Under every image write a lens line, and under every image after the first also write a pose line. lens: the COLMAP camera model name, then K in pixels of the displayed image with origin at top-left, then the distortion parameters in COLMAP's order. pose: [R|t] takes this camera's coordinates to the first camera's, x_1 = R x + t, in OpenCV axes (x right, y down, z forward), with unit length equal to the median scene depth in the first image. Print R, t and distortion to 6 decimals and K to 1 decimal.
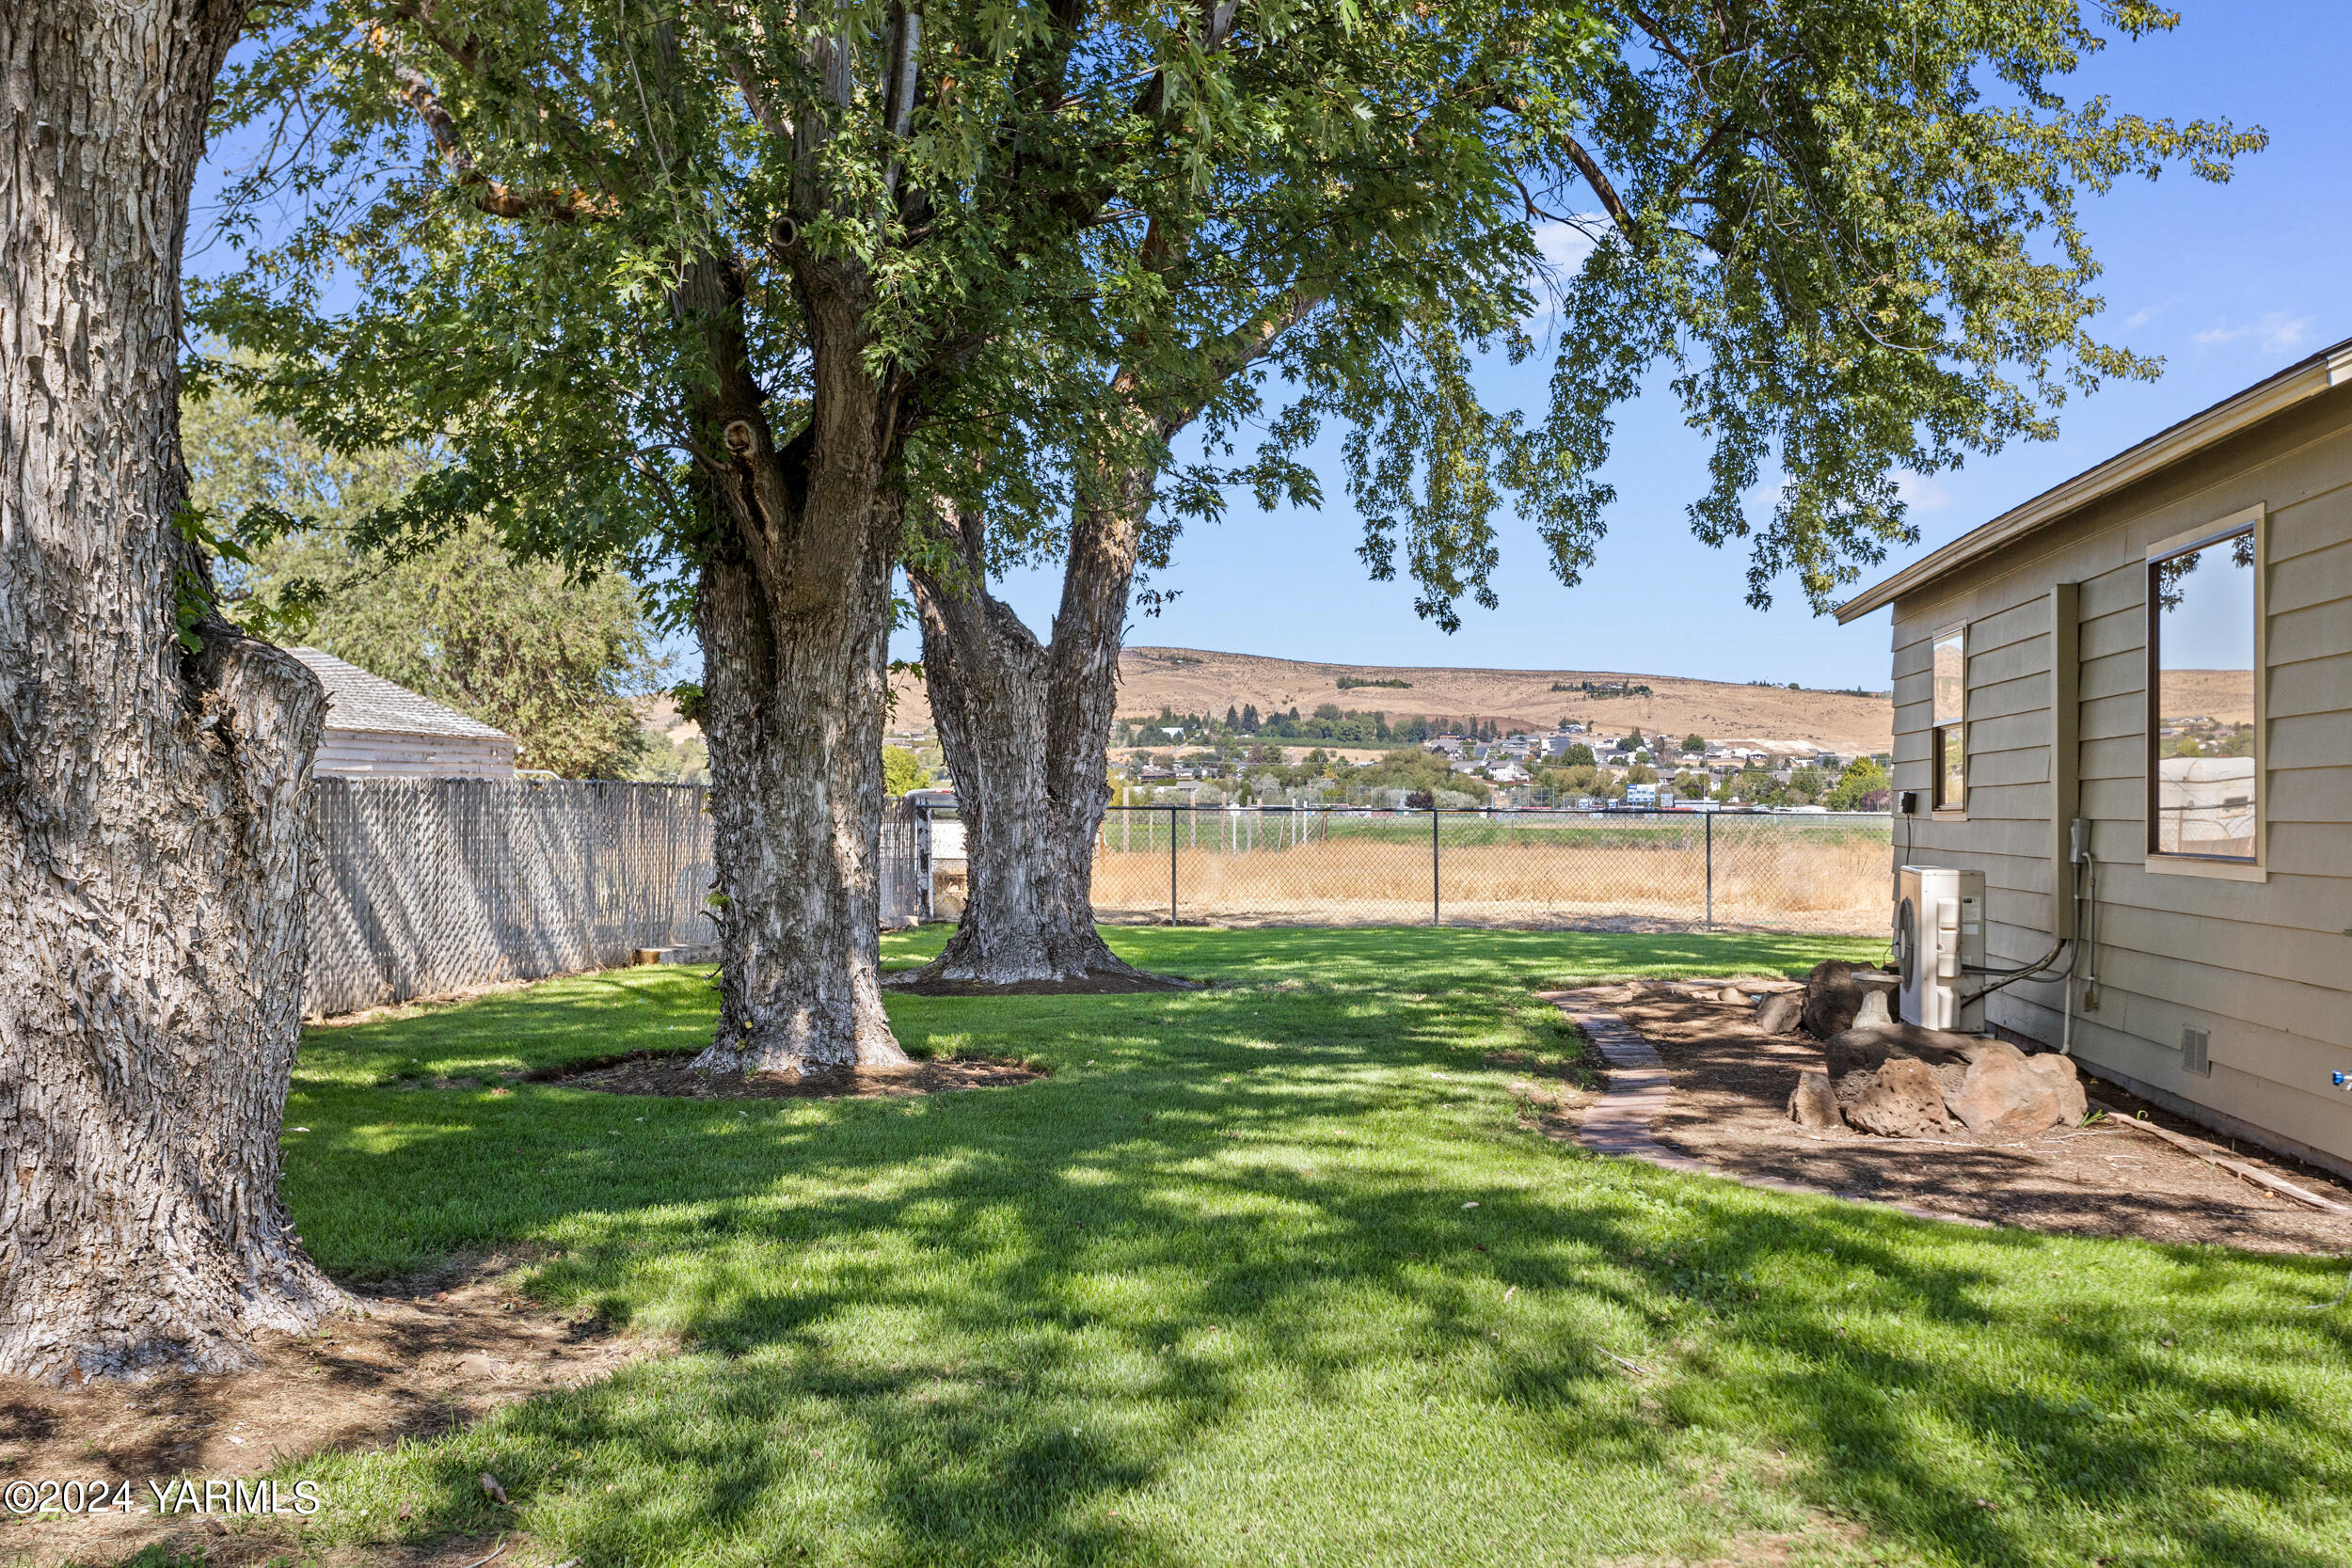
lens RADIAL K [[2662.9, 0, 1176.7], [0, 2662.9, 825.9], [0, 0, 1]] dist [0.043193, -0.014033]
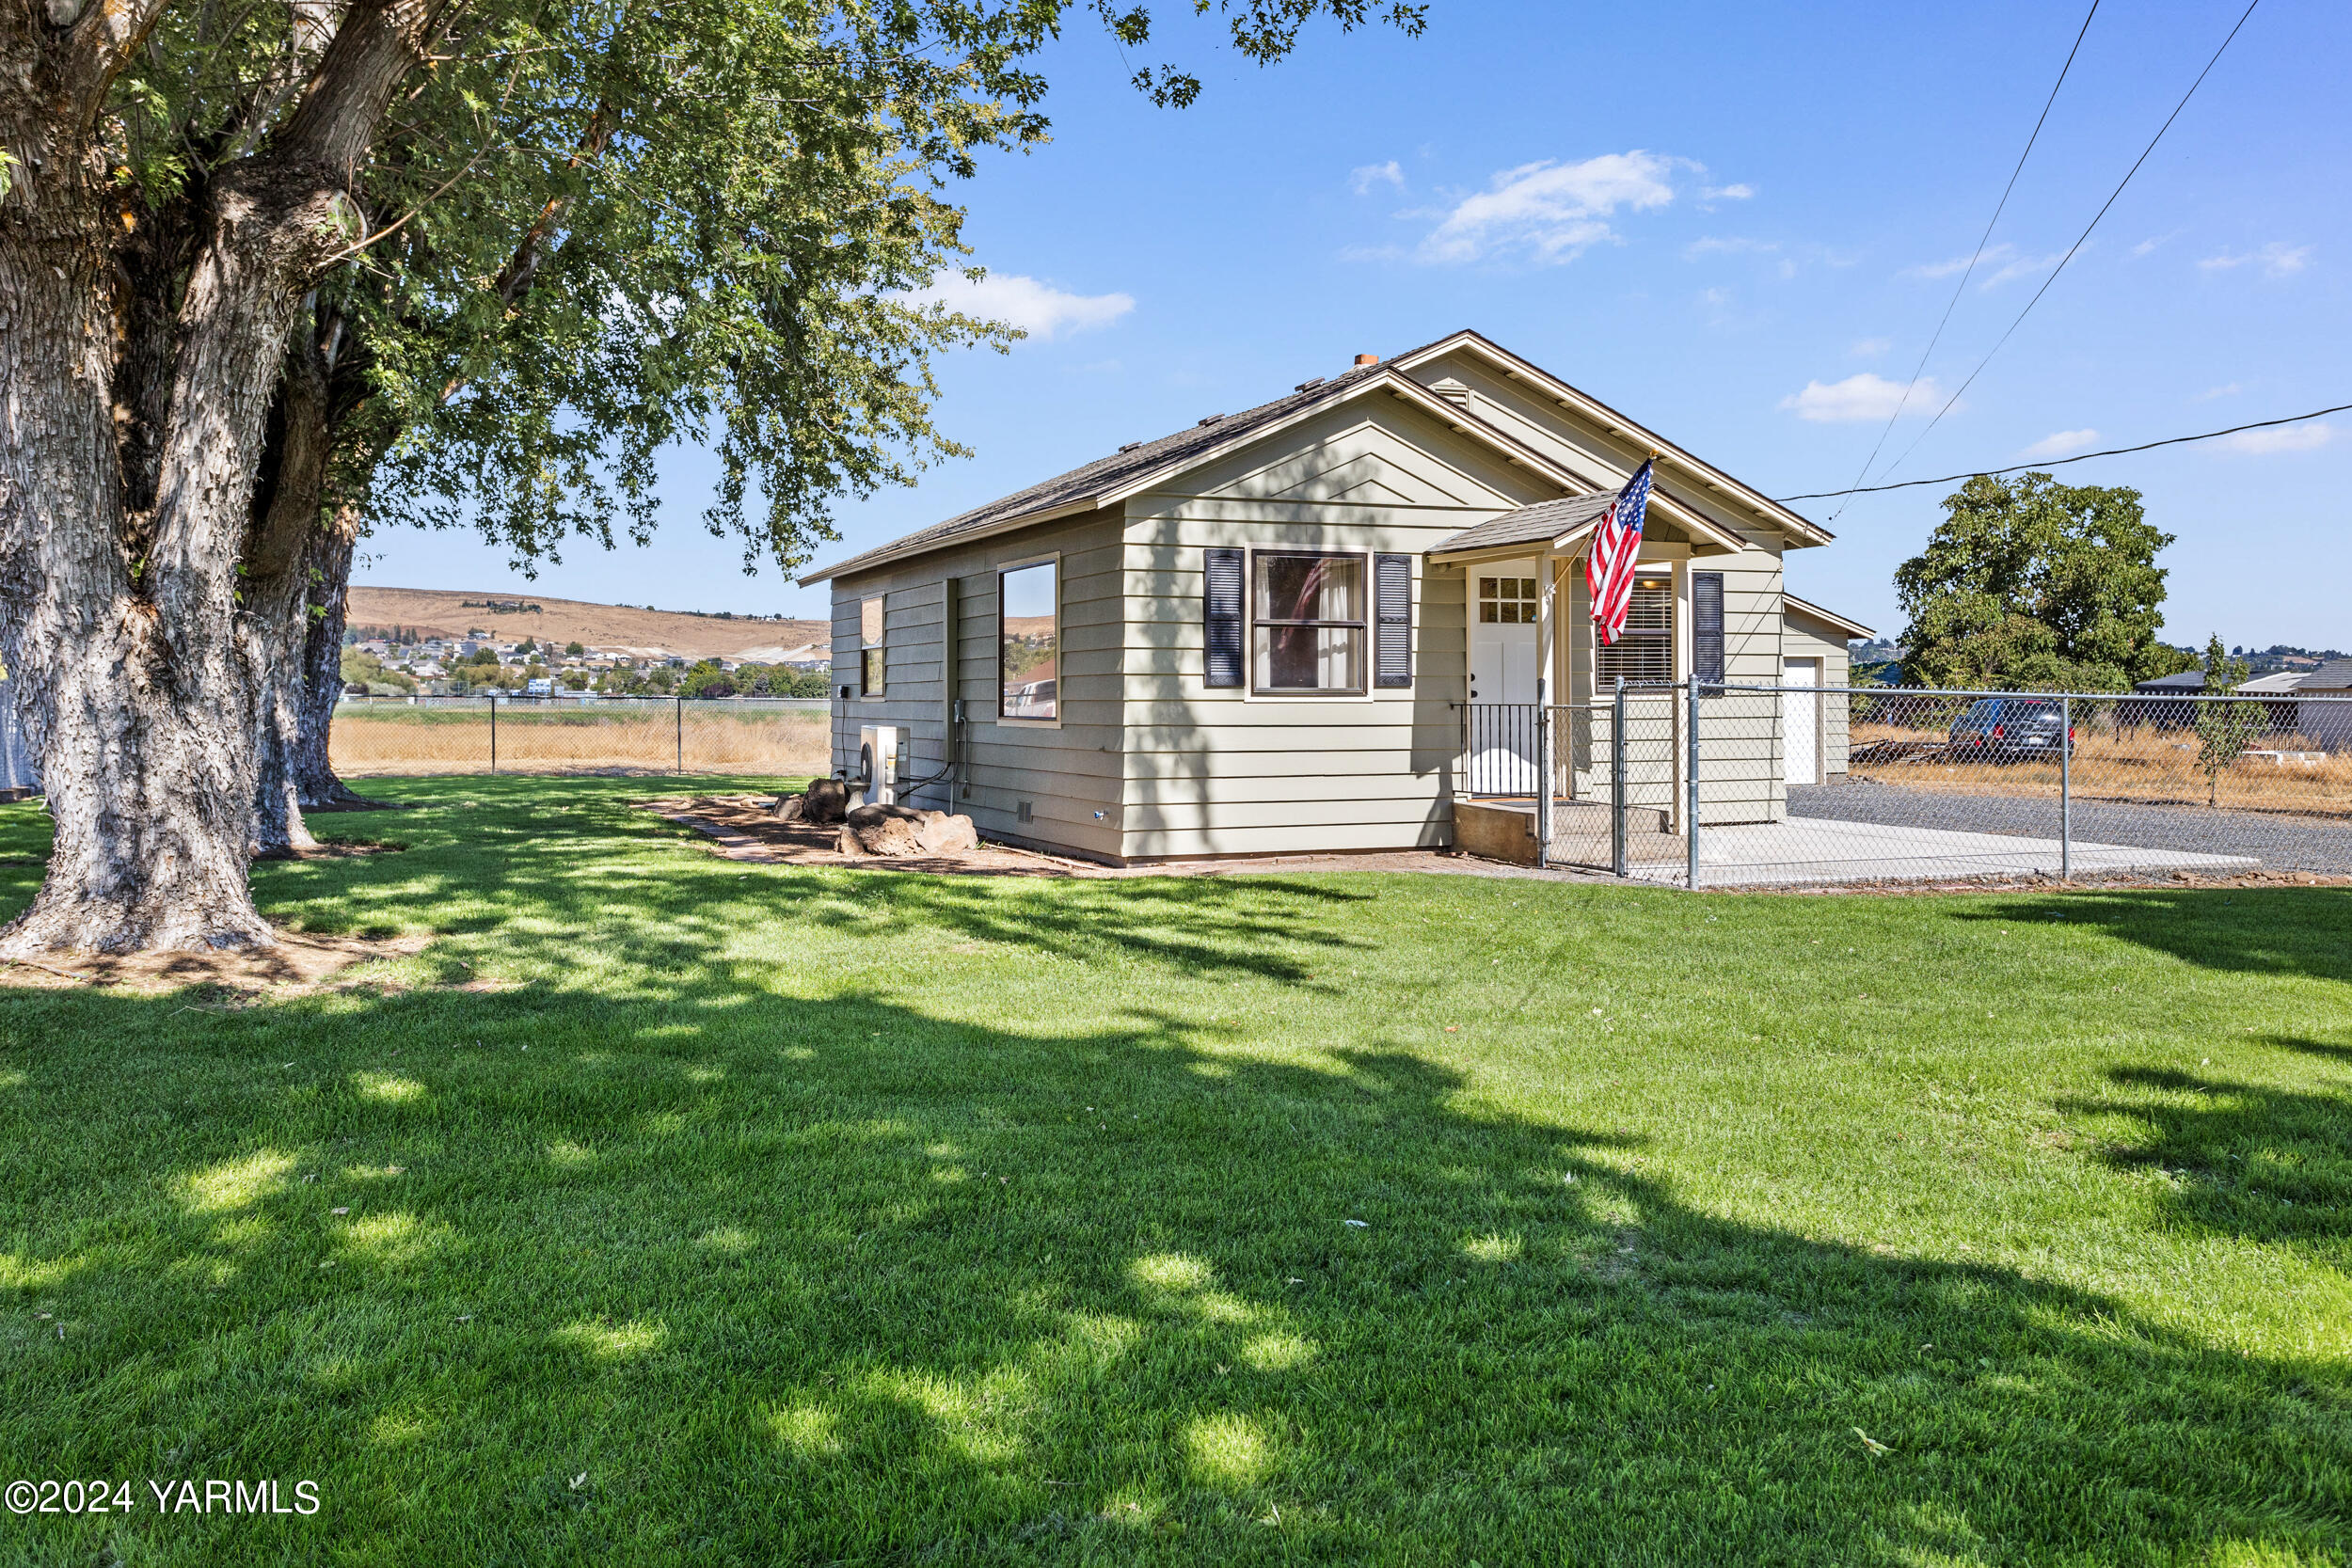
lens RADIAL K [[1940.8, 0, 1179.8], [0, 1940.8, 694.1], [0, 0, 1]] dist [-0.000045, 0.003348]
pose [[0.881142, 0.002360, 0.472846, -0.131678], [0.001539, 0.999968, -0.007860, 0.003097], [-0.472850, 0.007654, 0.881110, -0.222574]]
